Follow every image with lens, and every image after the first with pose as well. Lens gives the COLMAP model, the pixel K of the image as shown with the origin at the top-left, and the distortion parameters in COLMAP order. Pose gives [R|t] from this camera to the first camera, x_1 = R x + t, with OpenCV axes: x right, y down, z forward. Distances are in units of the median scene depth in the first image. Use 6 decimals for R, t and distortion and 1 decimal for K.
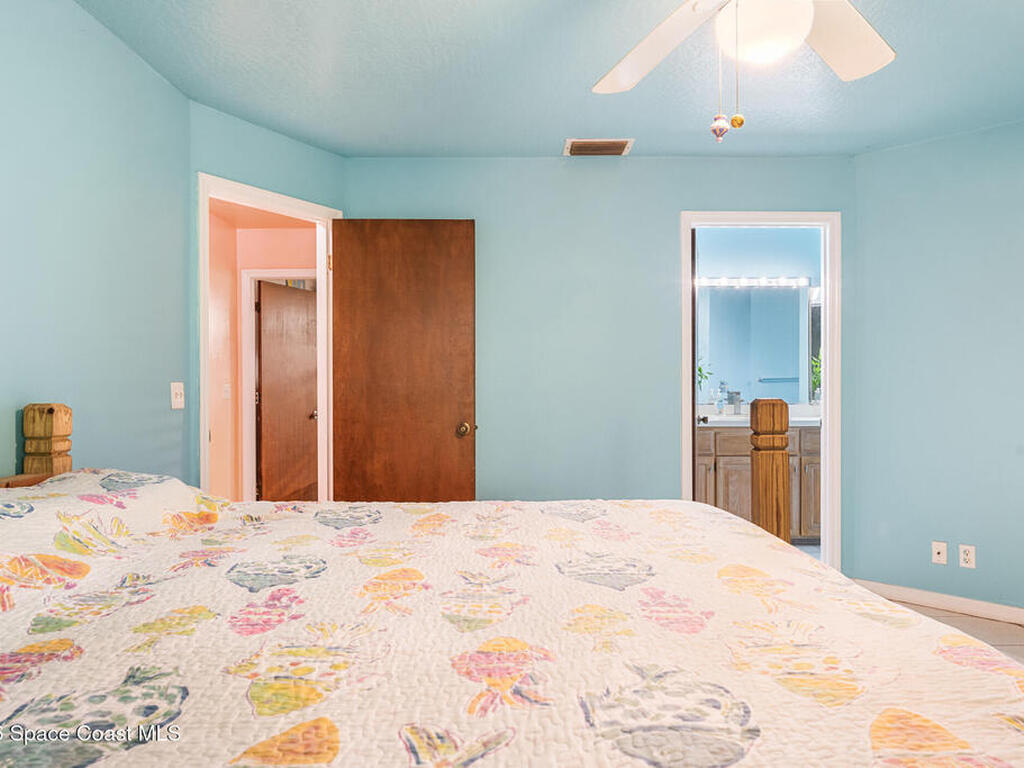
lens RADIAL K [[685.1, 0, 511.5], [0, 685.1, 384.3], [0, 0, 1]] dist [0.005250, 0.000610]
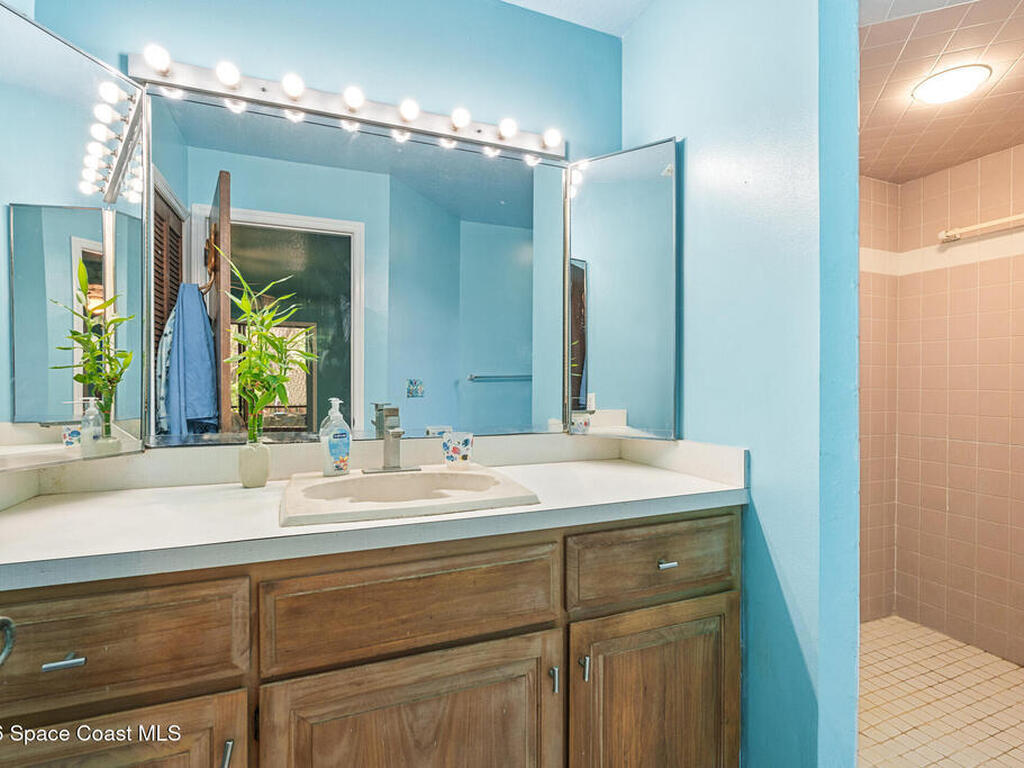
lens RADIAL K [[506.1, 0, 512.8], [0, 506.1, 385.0], [0, 0, 1]] dist [-0.007664, 0.000429]
pose [[0.924755, 0.001572, 0.380559, 0.313825], [-0.002161, 0.999997, 0.001120, -0.000989], [-0.380557, -0.001858, 0.924756, 0.801473]]
